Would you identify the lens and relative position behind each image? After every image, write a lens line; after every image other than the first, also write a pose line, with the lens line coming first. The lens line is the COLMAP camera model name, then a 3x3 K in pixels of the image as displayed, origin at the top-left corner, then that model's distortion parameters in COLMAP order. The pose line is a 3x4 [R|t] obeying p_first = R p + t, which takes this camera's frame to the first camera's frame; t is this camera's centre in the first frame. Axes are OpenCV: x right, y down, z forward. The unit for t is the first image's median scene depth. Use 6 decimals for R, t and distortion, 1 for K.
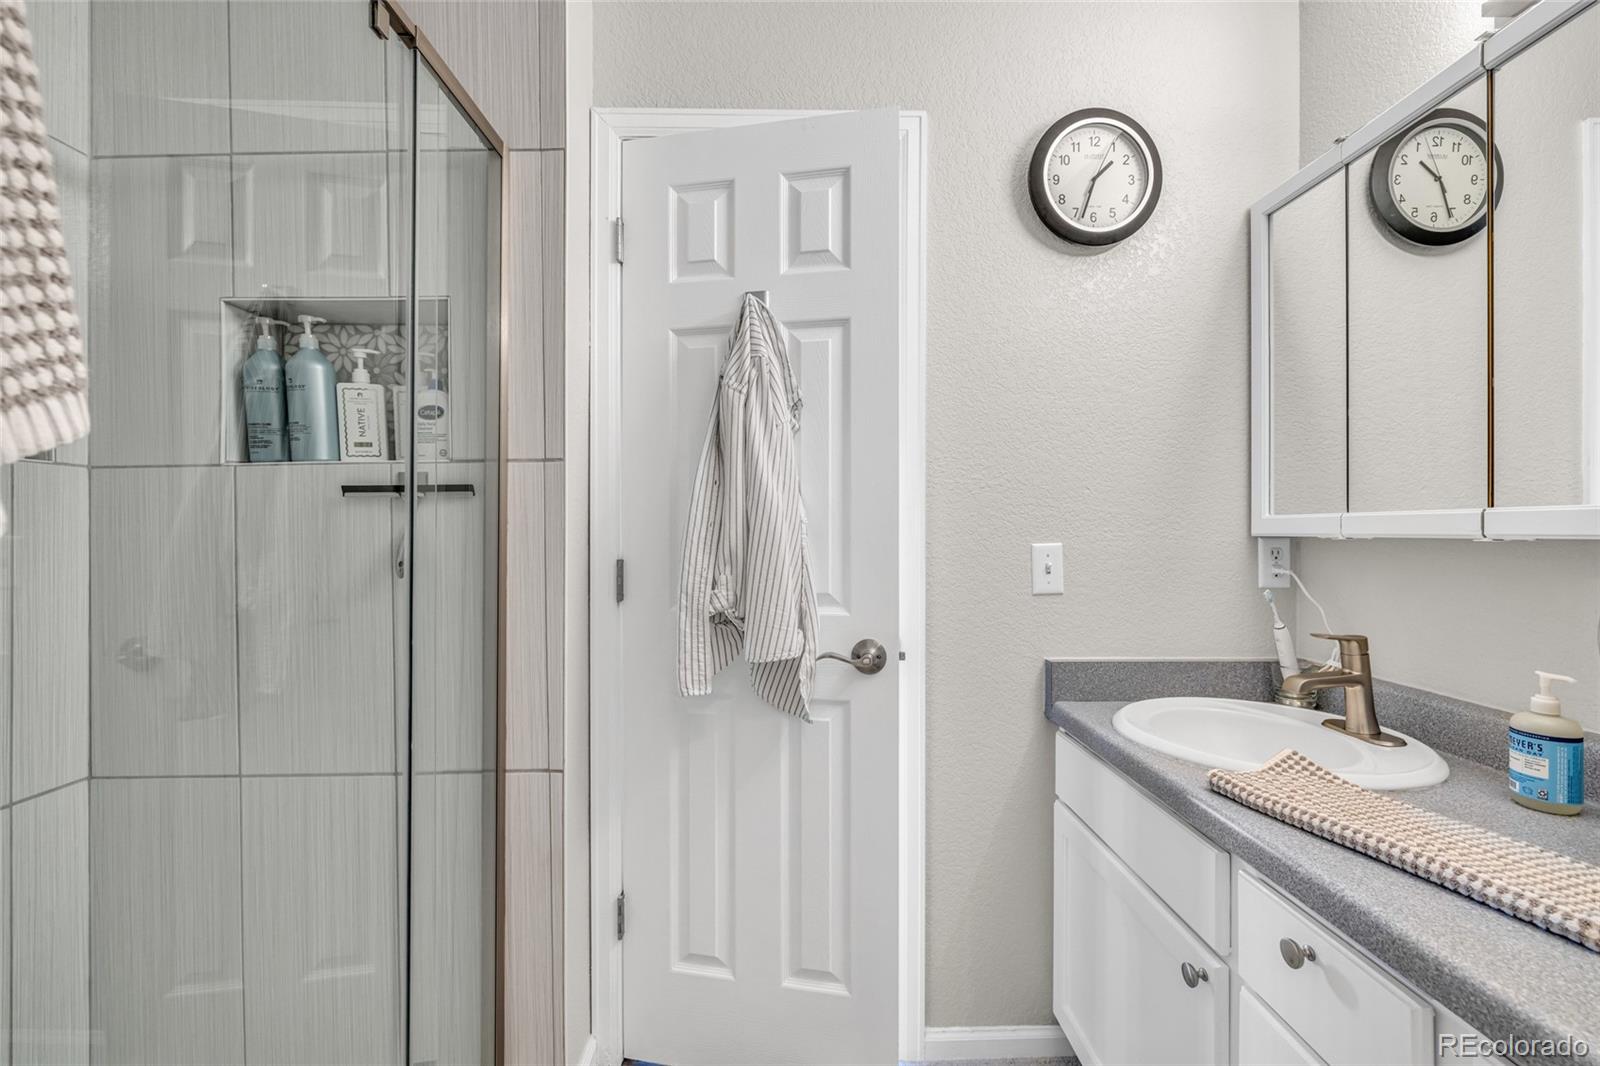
lens RADIAL K [[665.7, 0, 804.4], [0, 665.7, 536.6], [0, 0, 1]] dist [0.000098, -0.000188]
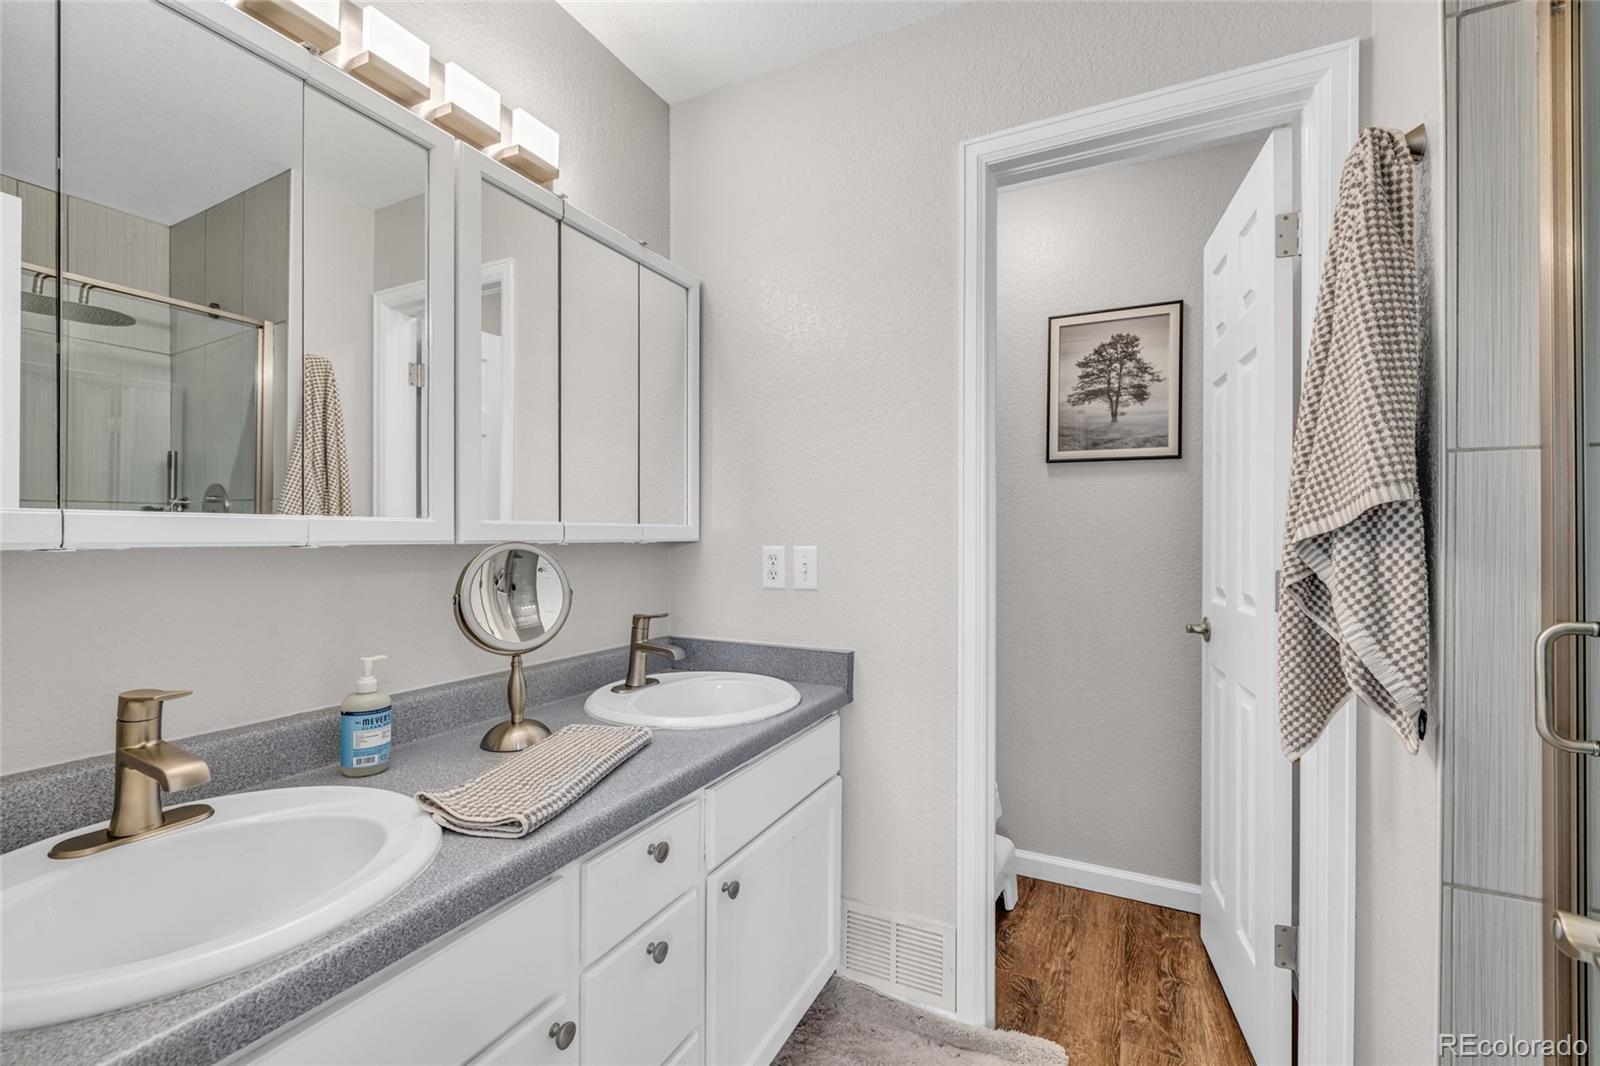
lens RADIAL K [[665.7, 0, 804.4], [0, 665.7, 536.6], [0, 0, 1]] dist [0.000098, -0.000188]
pose [[-0.882610, 0.004398, 0.470085, -0.147053], [0.003580, 0.999990, -0.002635, -0.003237], [-0.470092, -0.000643, -0.882617, 2.006198]]
